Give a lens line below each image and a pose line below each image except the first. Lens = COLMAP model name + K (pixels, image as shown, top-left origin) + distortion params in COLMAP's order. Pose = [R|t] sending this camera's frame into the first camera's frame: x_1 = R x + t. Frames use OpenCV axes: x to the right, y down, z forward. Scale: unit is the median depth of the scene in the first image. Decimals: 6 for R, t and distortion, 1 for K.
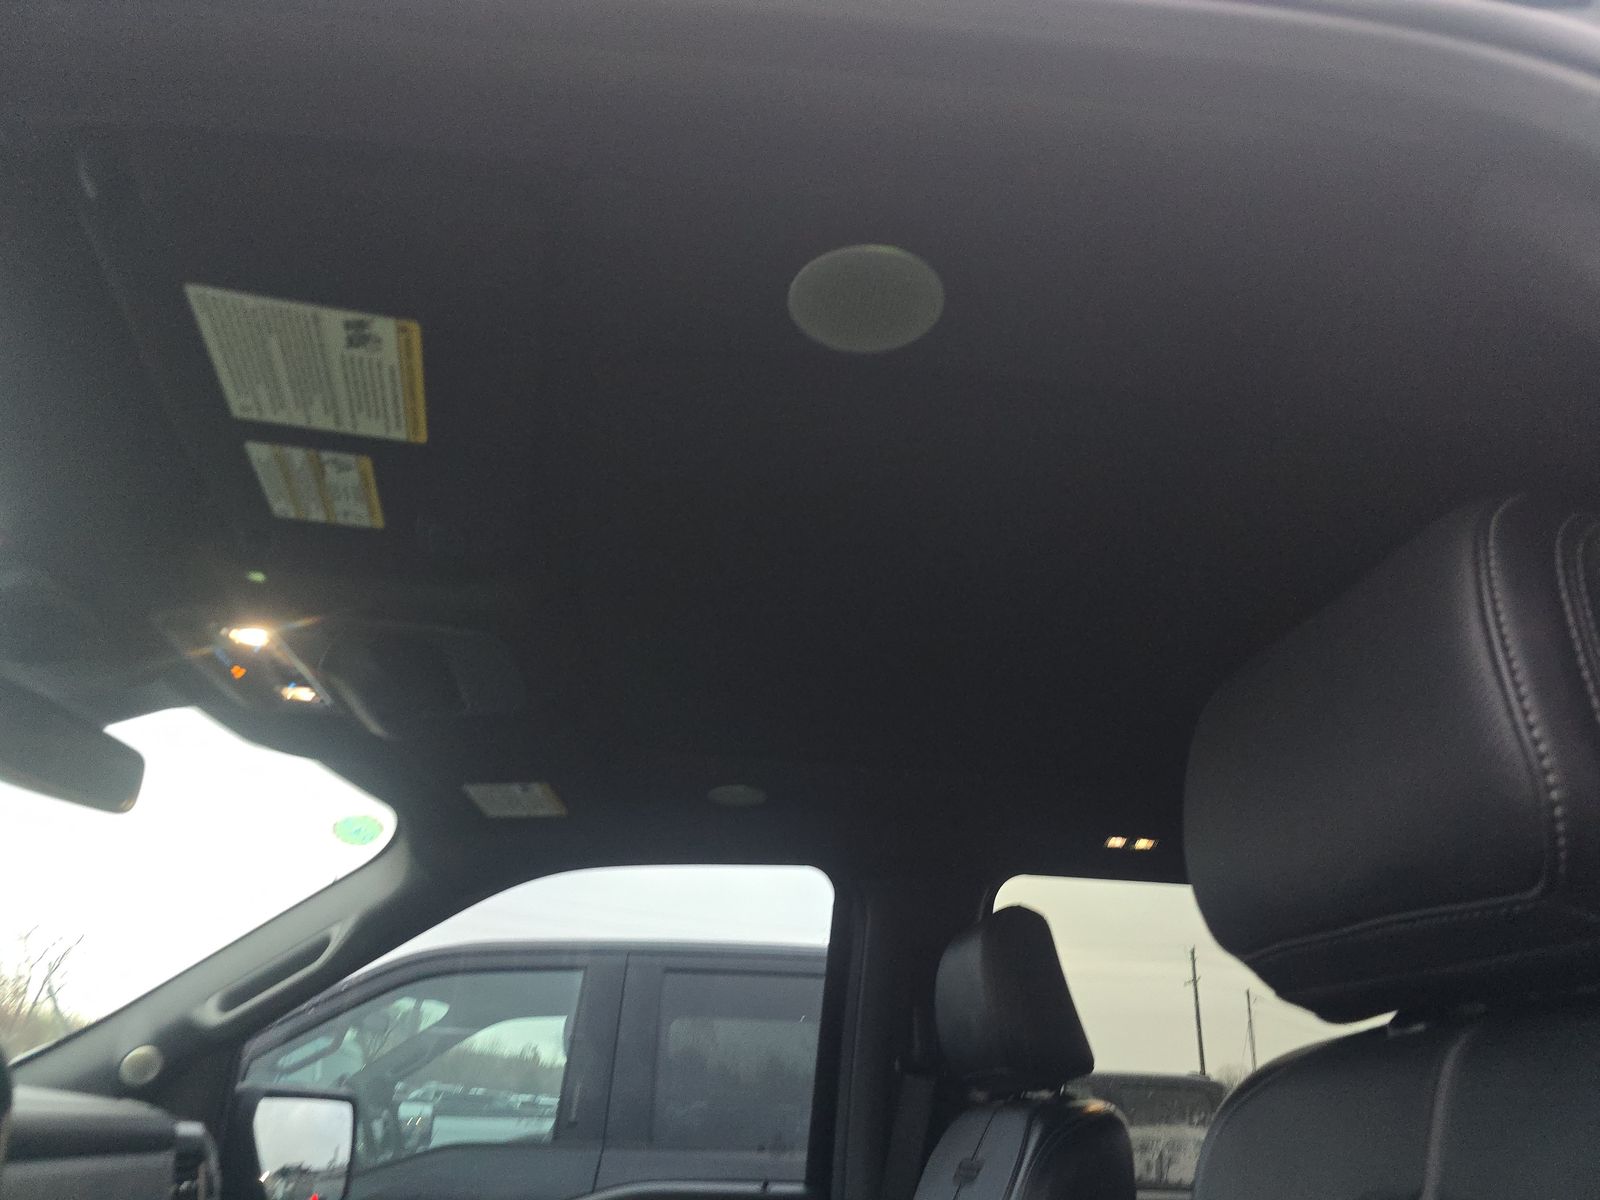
lens RADIAL K [[1070.6, 0, 824.2], [0, 1070.6, 642.7], [0, 0, 1]] dist [0.002668, 0.000352]
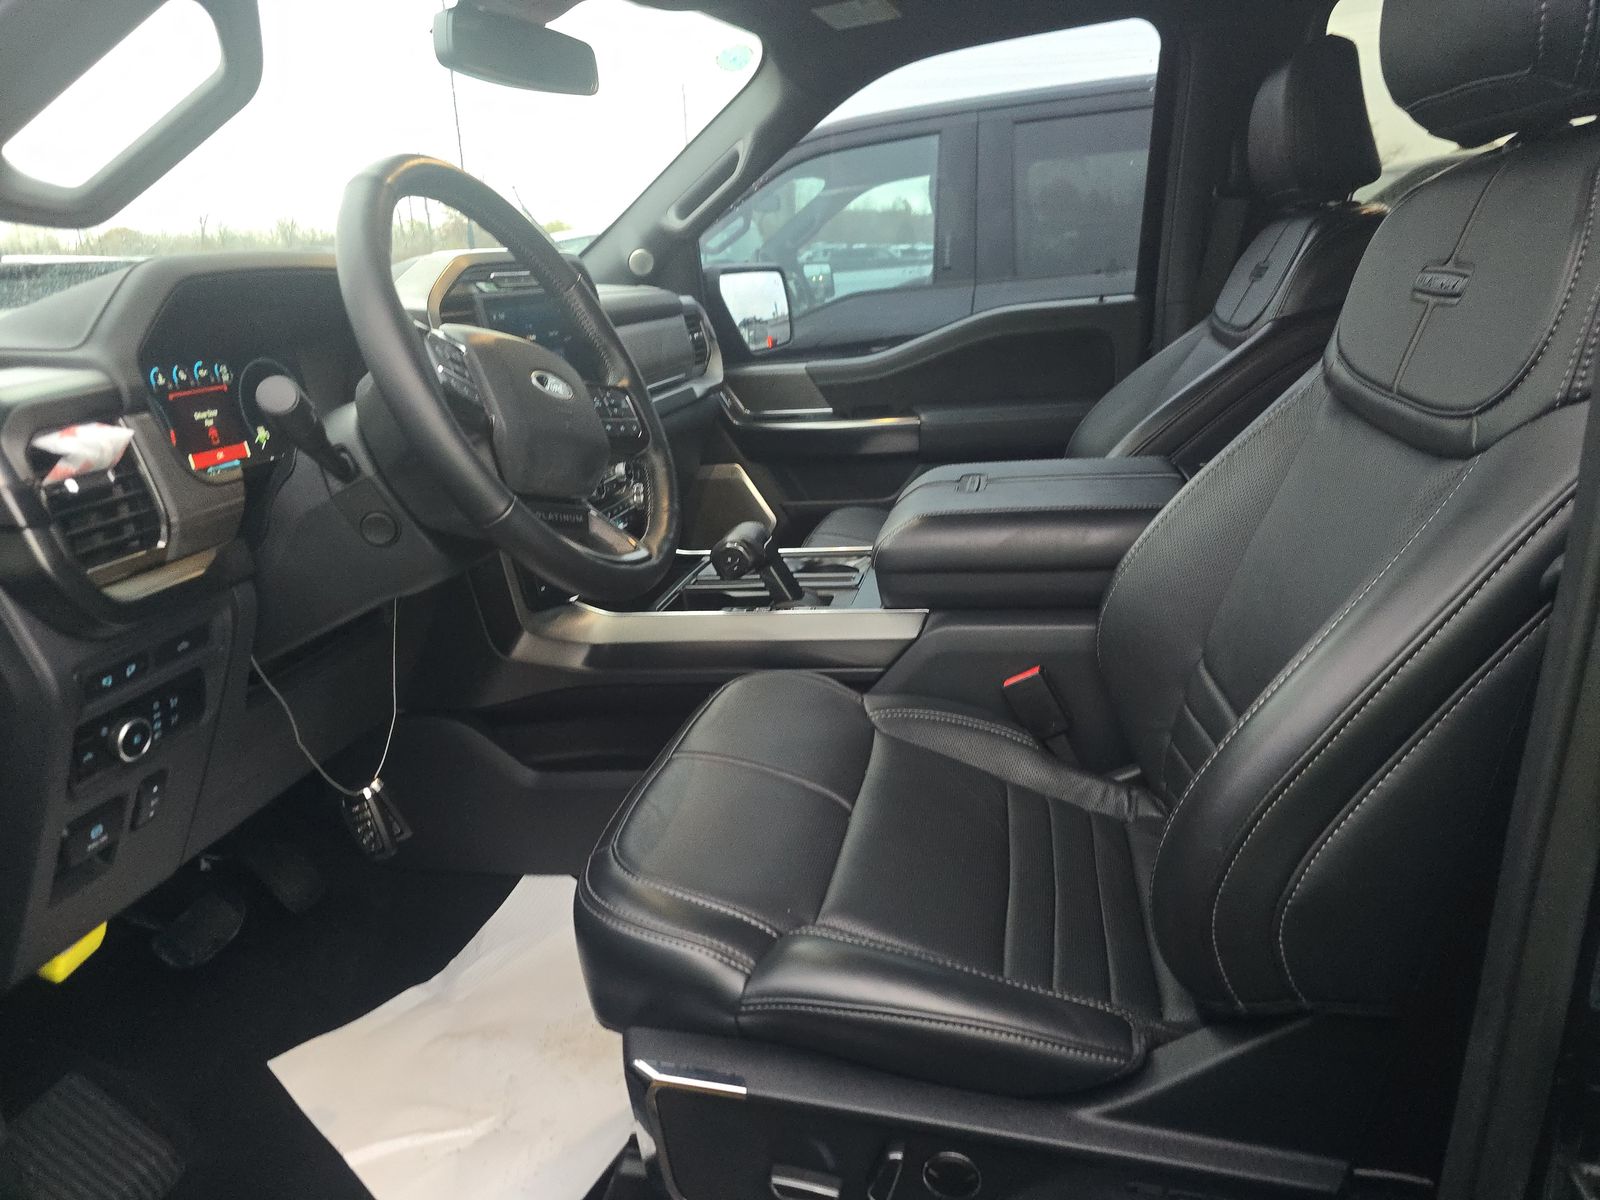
lens RADIAL K [[1075.8, 0, 800.0], [0, 1075.8, 600.0], [0, 0, 1]] dist [0.003757, -0.001374]
pose [[0.936114, 0.003544, -0.351680, 0.046665], [0.231389, 0.746842, 0.623446, -0.082856], [0.264859, -0.664992, 0.698309, -0.176273]]
